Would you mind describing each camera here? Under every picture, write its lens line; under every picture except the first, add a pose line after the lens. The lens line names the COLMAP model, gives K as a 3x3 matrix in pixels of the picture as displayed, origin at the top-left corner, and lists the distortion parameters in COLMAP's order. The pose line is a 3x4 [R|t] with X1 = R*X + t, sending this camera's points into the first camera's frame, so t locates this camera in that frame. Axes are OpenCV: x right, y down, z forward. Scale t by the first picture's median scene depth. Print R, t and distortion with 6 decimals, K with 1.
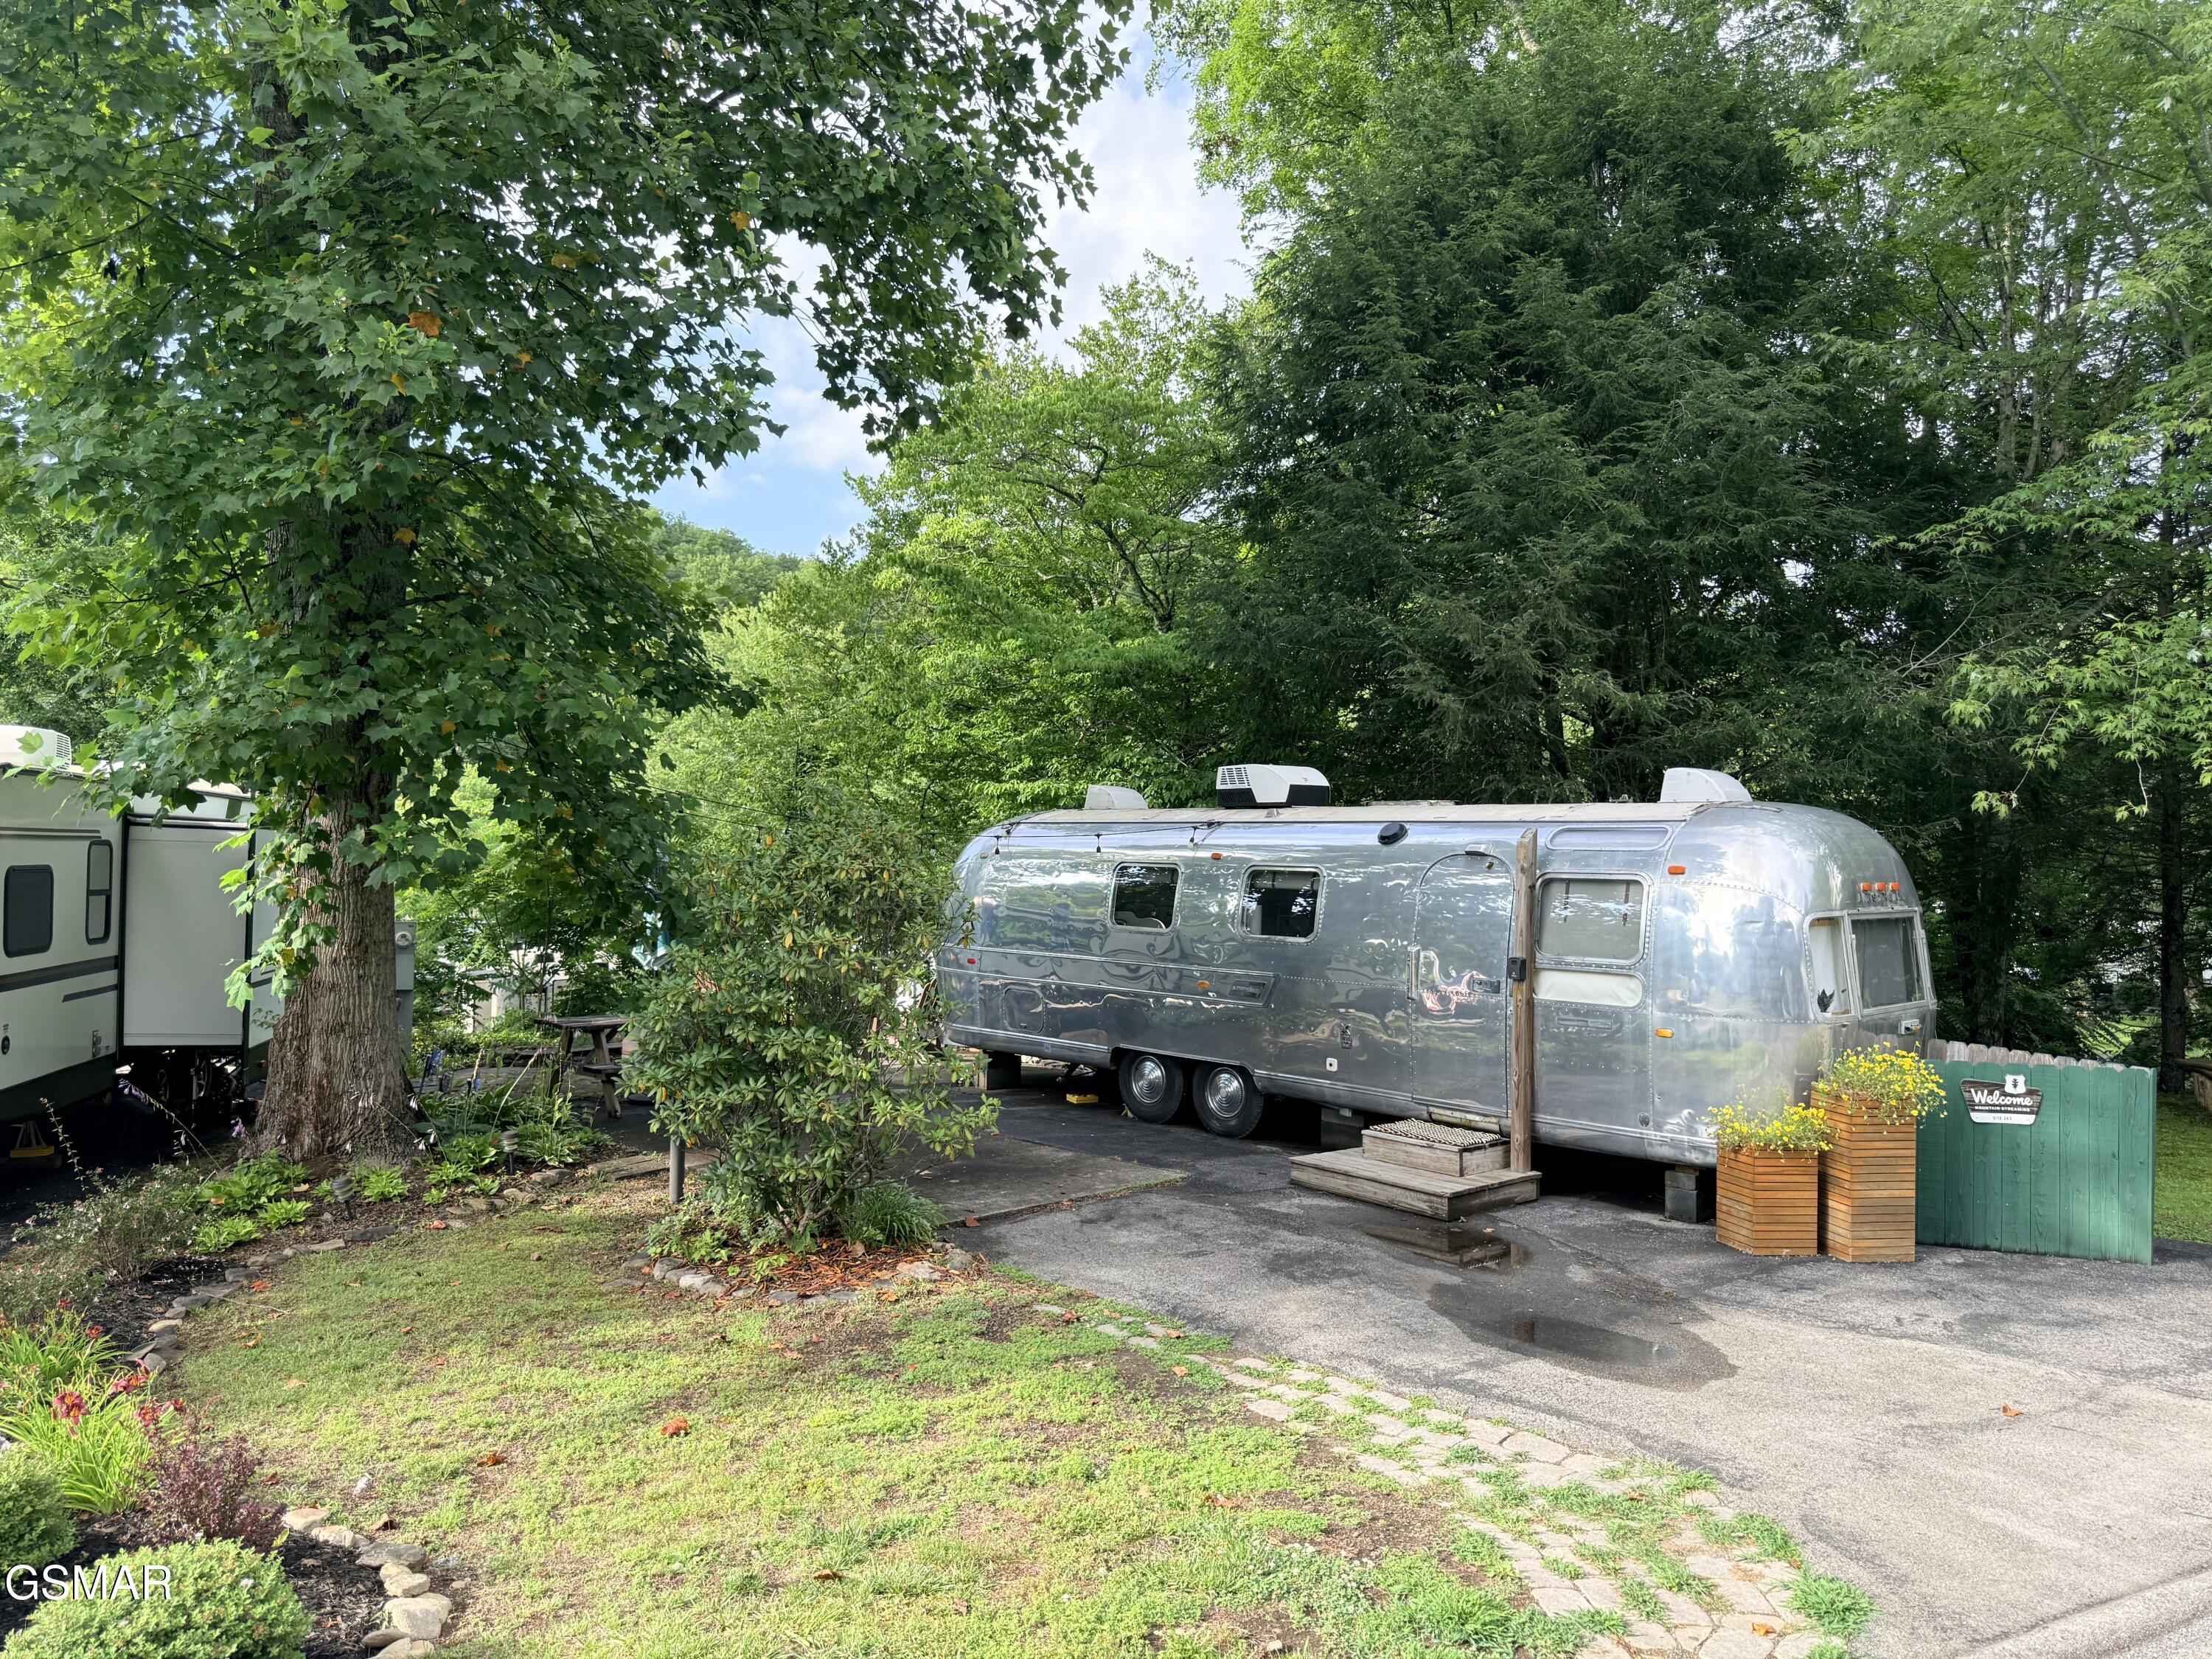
lens RADIAL K [[1566.7, 0, 1115.5], [0, 1566.7, 836.3], [0, 0, 1]] dist [0.076941, -0.104928]
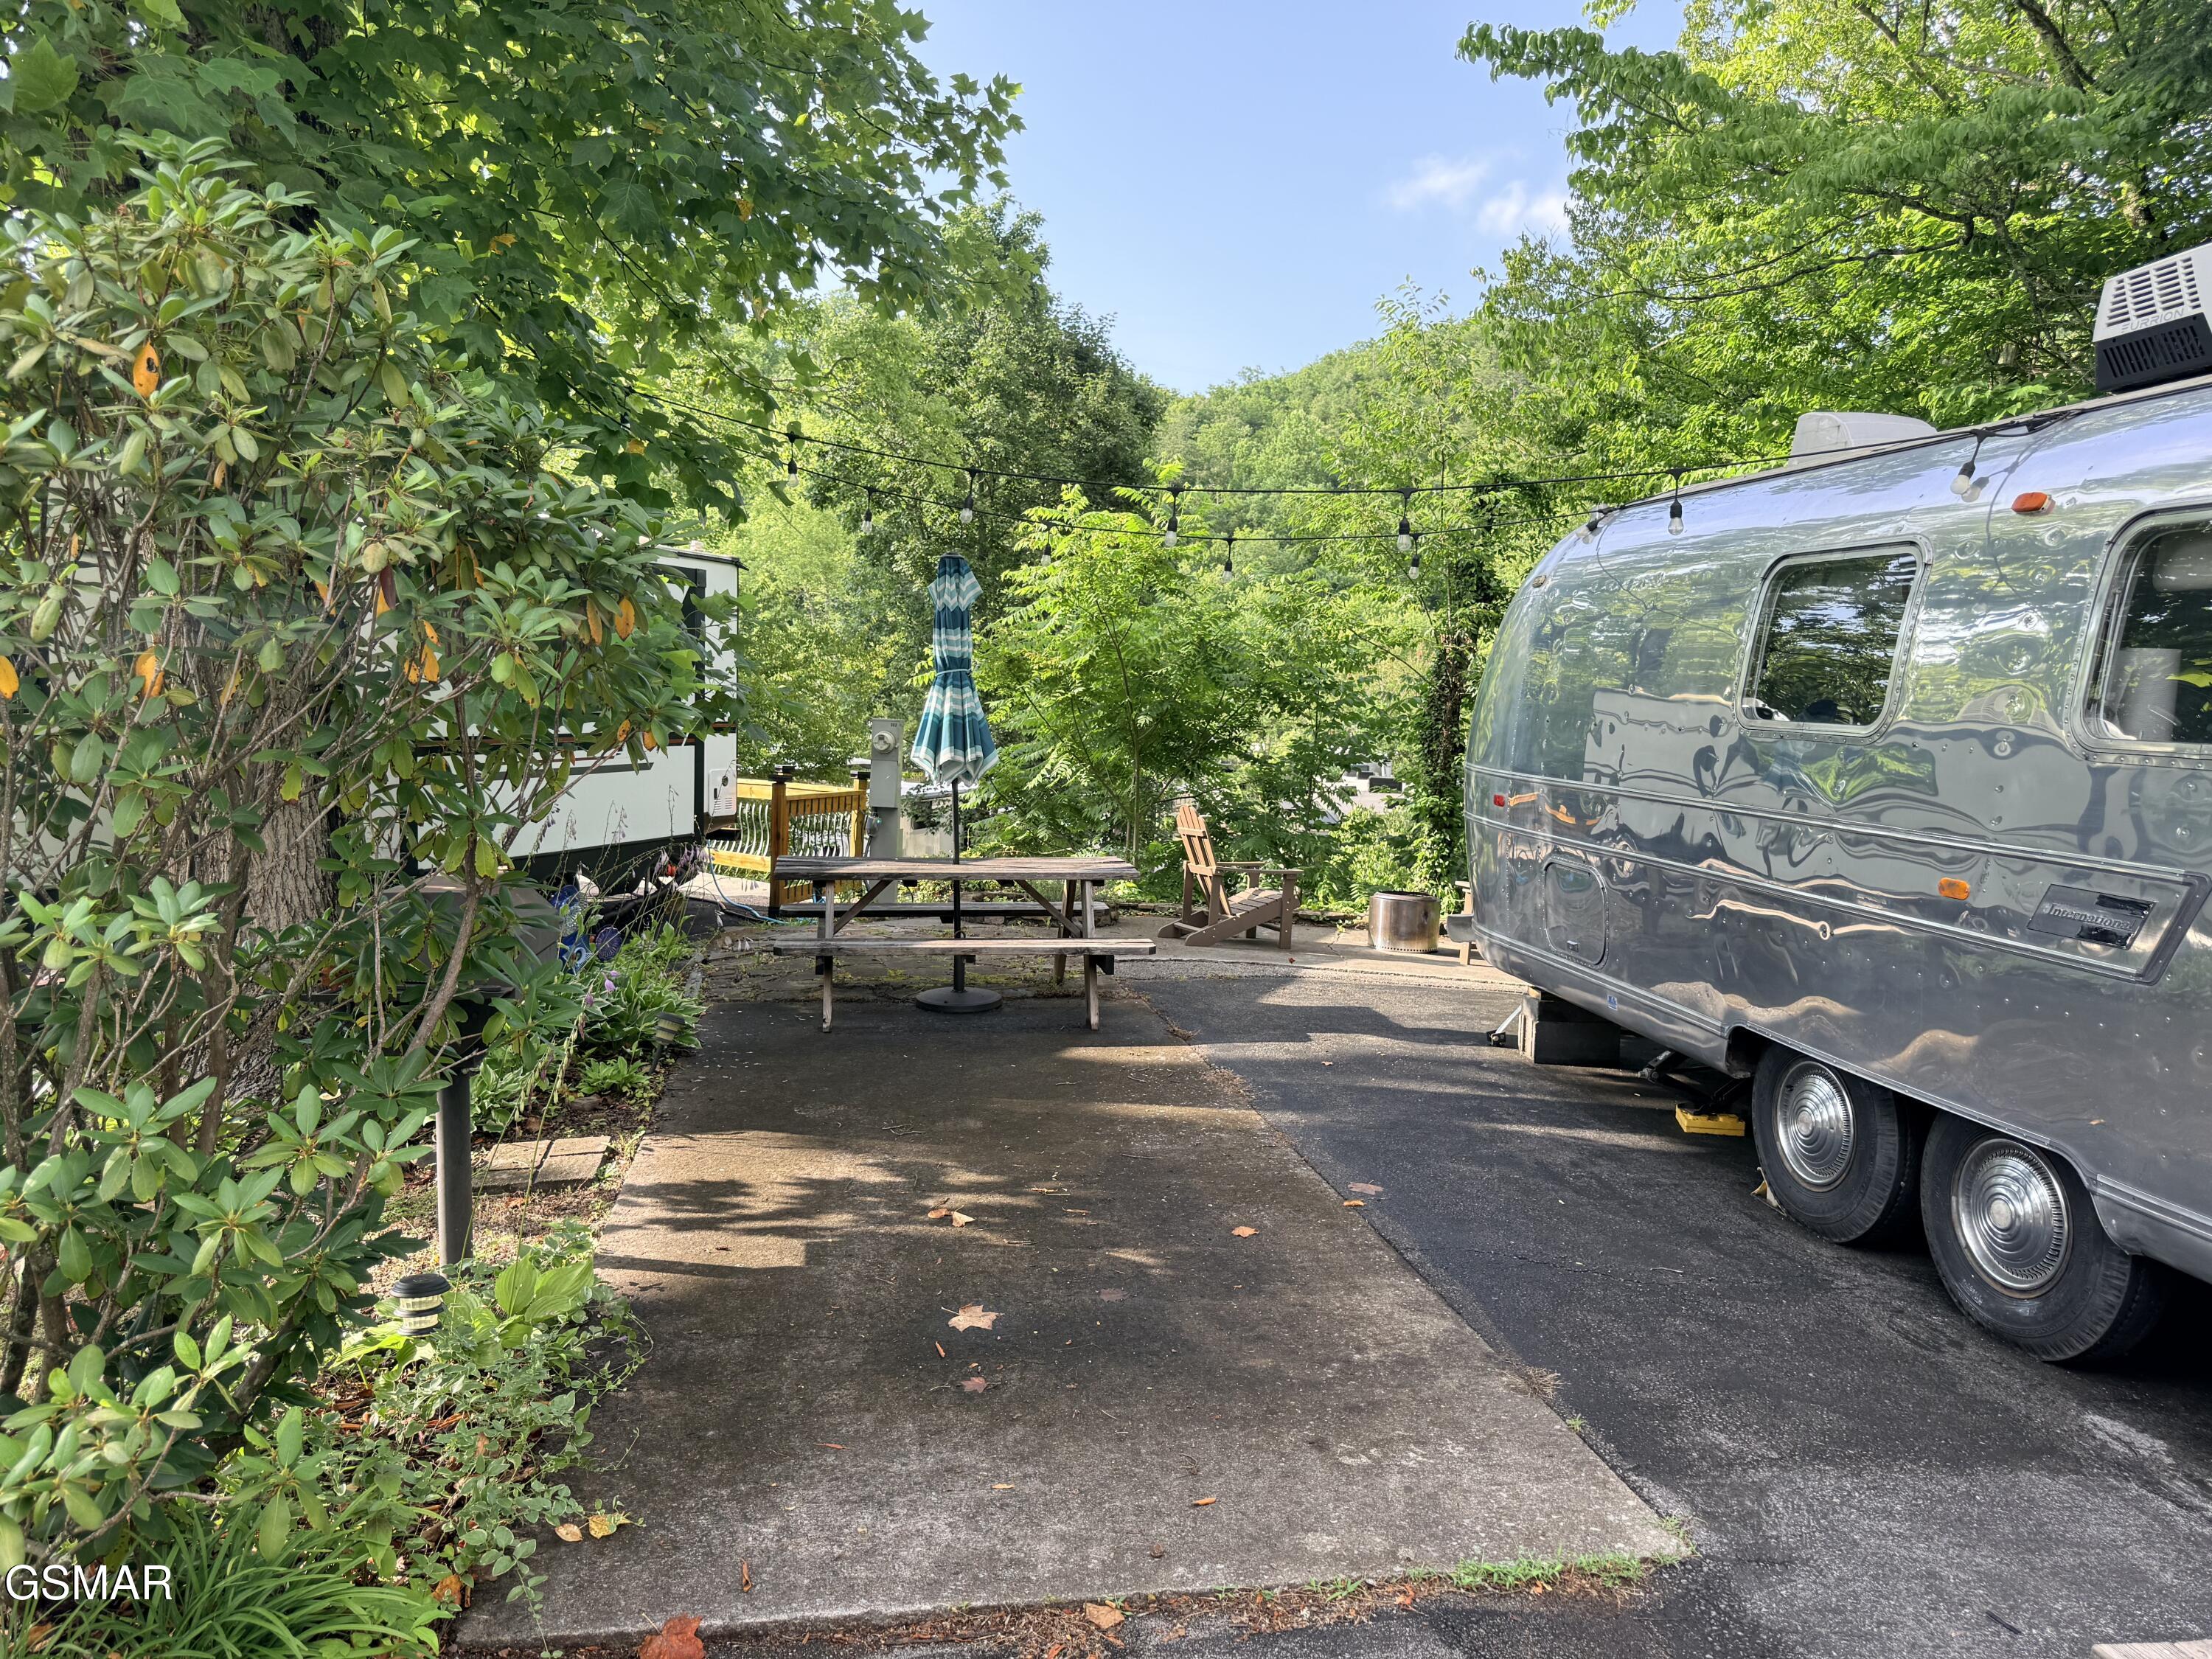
lens RADIAL K [[1587.1, 0, 1106.0], [0, 1587.1, 829.5], [0, 0, 1]] dist [0.002823, -0.001315]
pose [[0.820088, 0.057625, -0.569329, 0.122157], [-0.005625, 0.995680, 0.092676, 0.063206], [0.572210, -0.072800, 0.816870, 0.757053]]
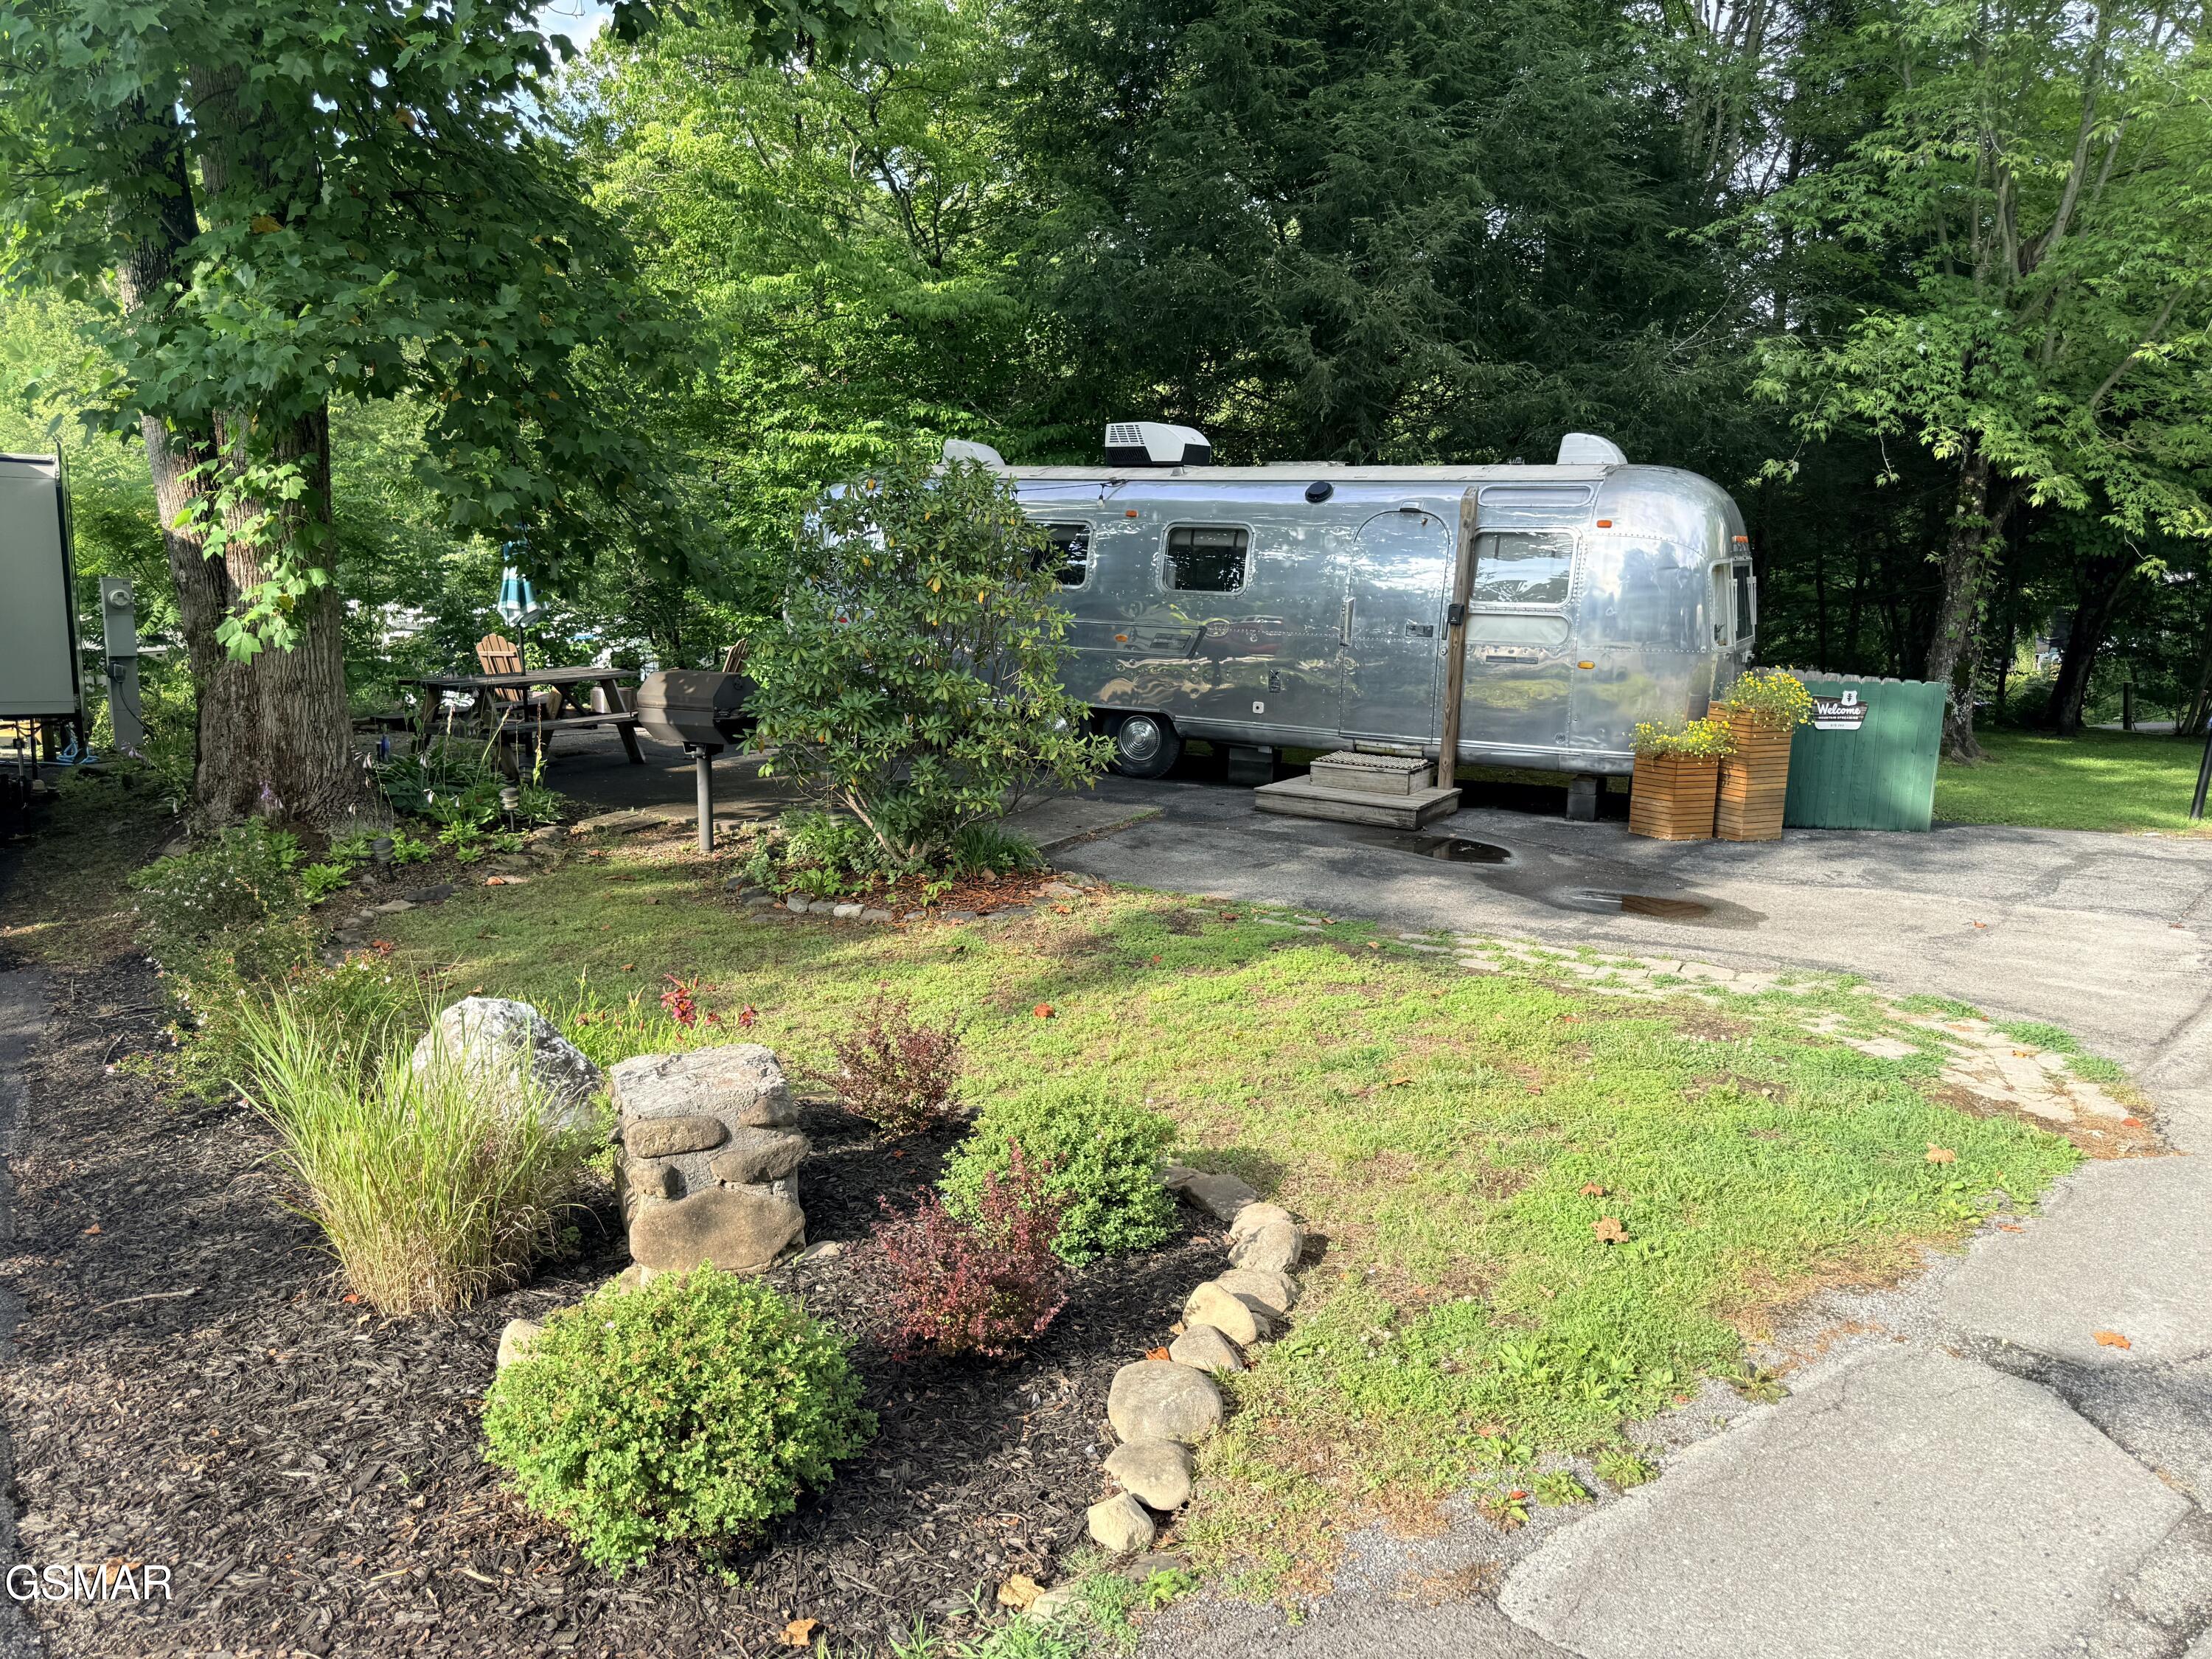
lens RADIAL K [[1561.6, 0, 1111.1], [0, 1561.6, 833.6], [0, 0, 1]] dist [0.126016, -0.235037]
pose [[0.954544, -0.048286, 0.294135, -0.328402], [-0.012334, 0.979548, 0.200831, 0.014879], [-0.297816, -0.195330, 0.934426, -0.016731]]
